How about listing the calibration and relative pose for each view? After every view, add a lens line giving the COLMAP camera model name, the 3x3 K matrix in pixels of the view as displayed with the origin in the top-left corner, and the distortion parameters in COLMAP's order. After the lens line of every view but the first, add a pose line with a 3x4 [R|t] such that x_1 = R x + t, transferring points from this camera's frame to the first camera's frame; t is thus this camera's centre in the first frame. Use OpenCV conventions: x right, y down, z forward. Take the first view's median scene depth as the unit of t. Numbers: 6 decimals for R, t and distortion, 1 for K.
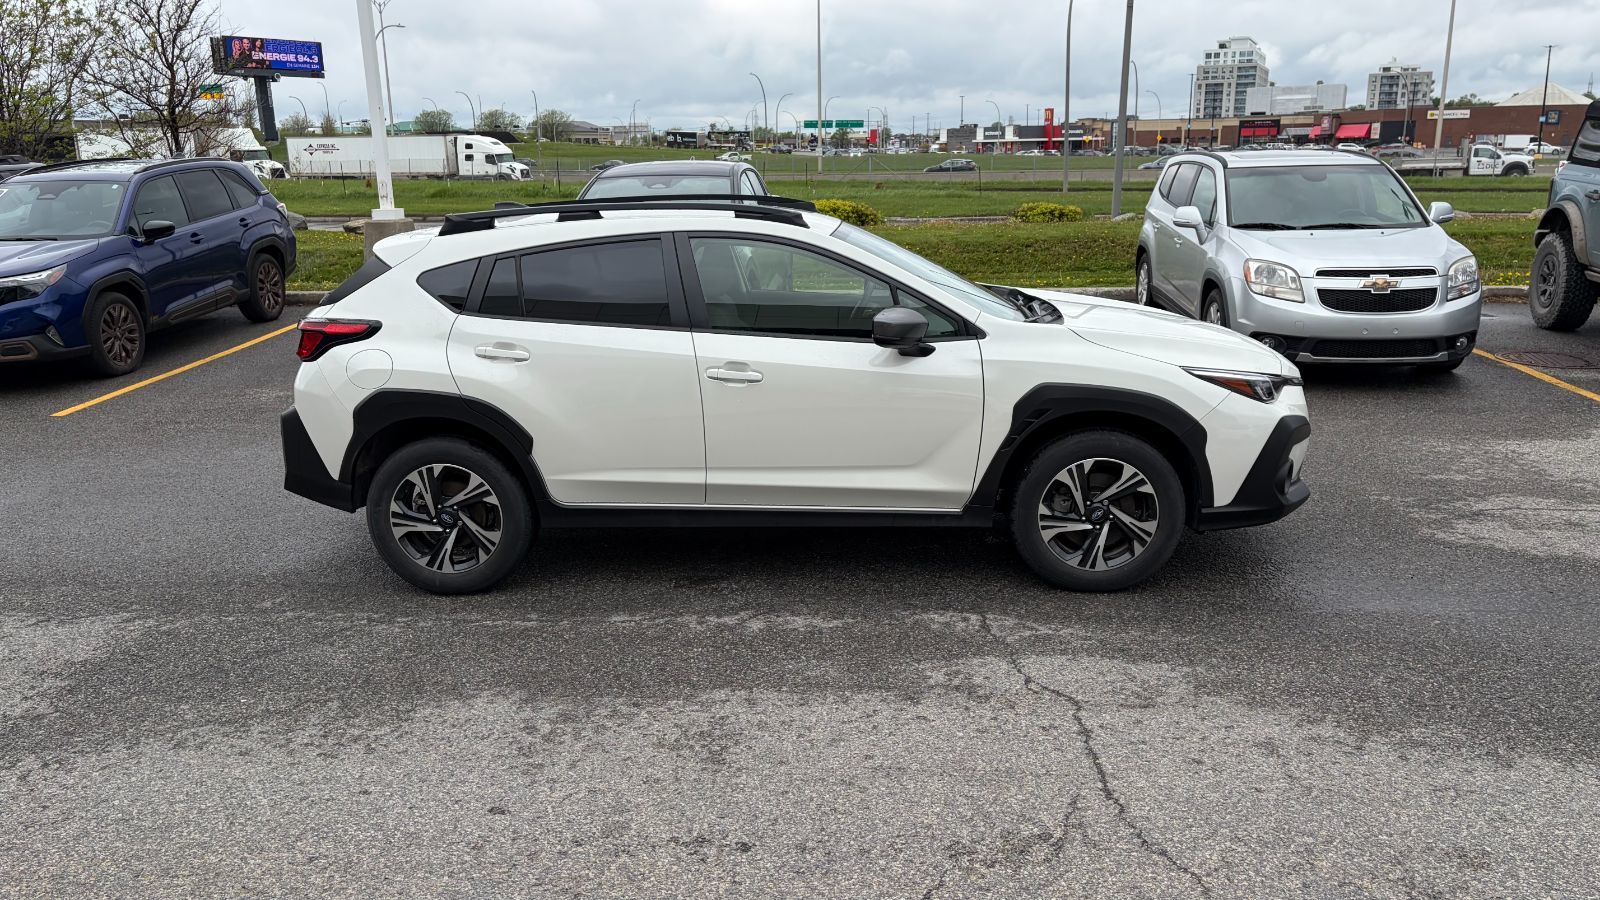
lens RADIAL K [[1215.7, 0, 801.1], [0, 1215.7, 447.6], [0, 0, 1]] dist [0.029089, -0.019224]
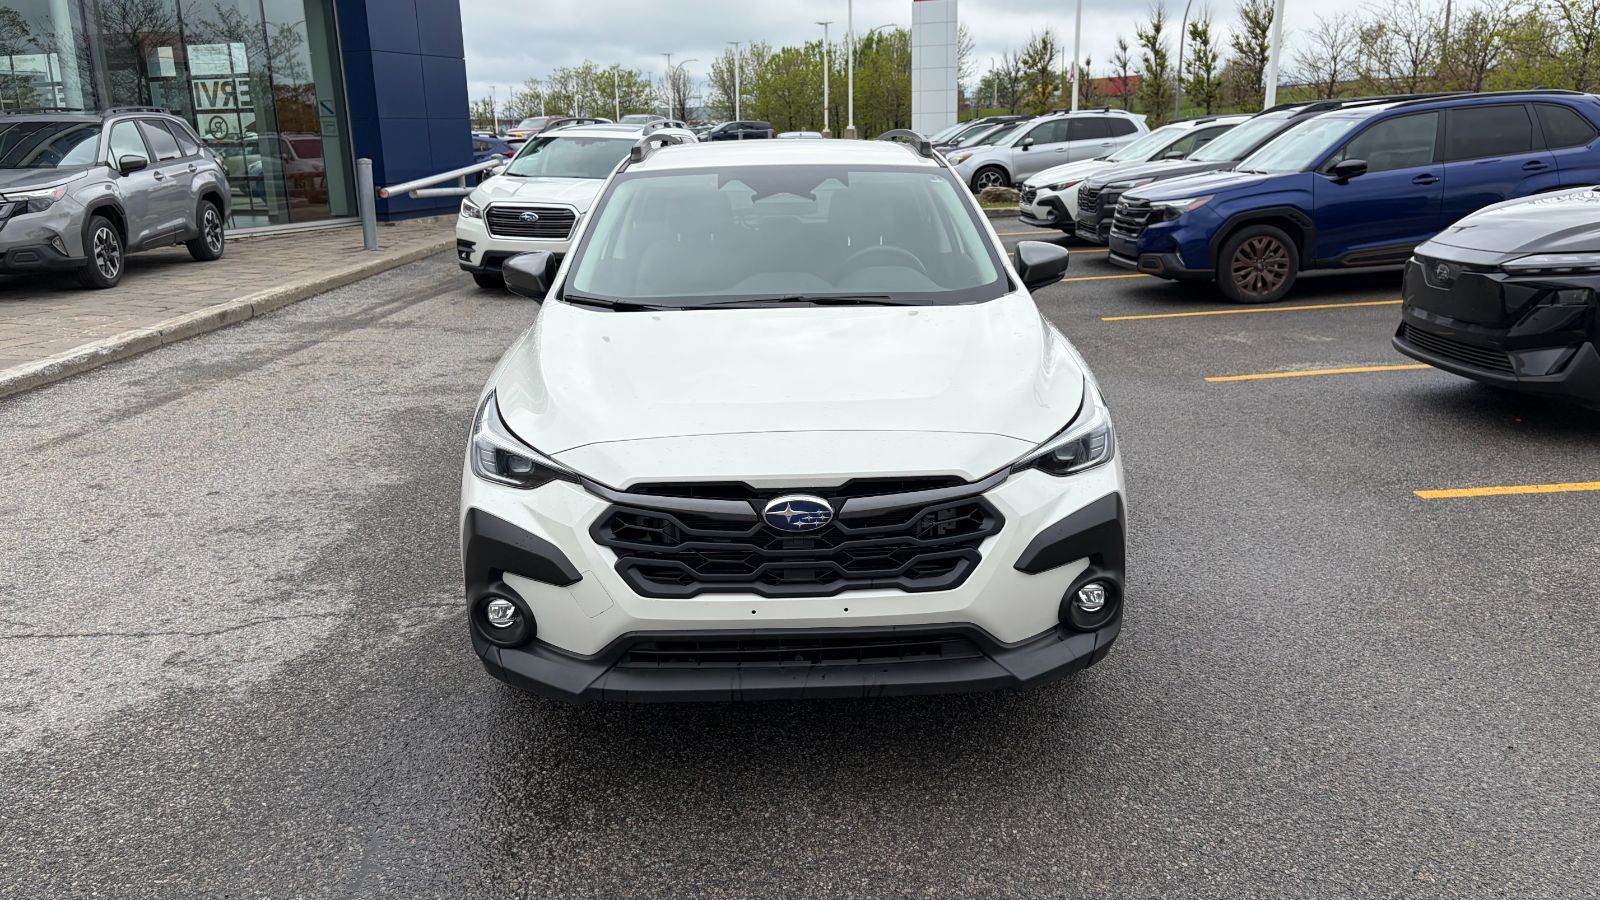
lens RADIAL K [[1215.7, 0, 804.6], [0, 1215.7, 447.7], [0, 0, 1]] dist [0.029089, -0.019224]
pose [[0.087509, 0.260847, -0.961406, 0.980645], [-0.216736, 0.946974, 0.237203, -0.231339], [0.972300, 0.187613, 0.139404, 1.071532]]
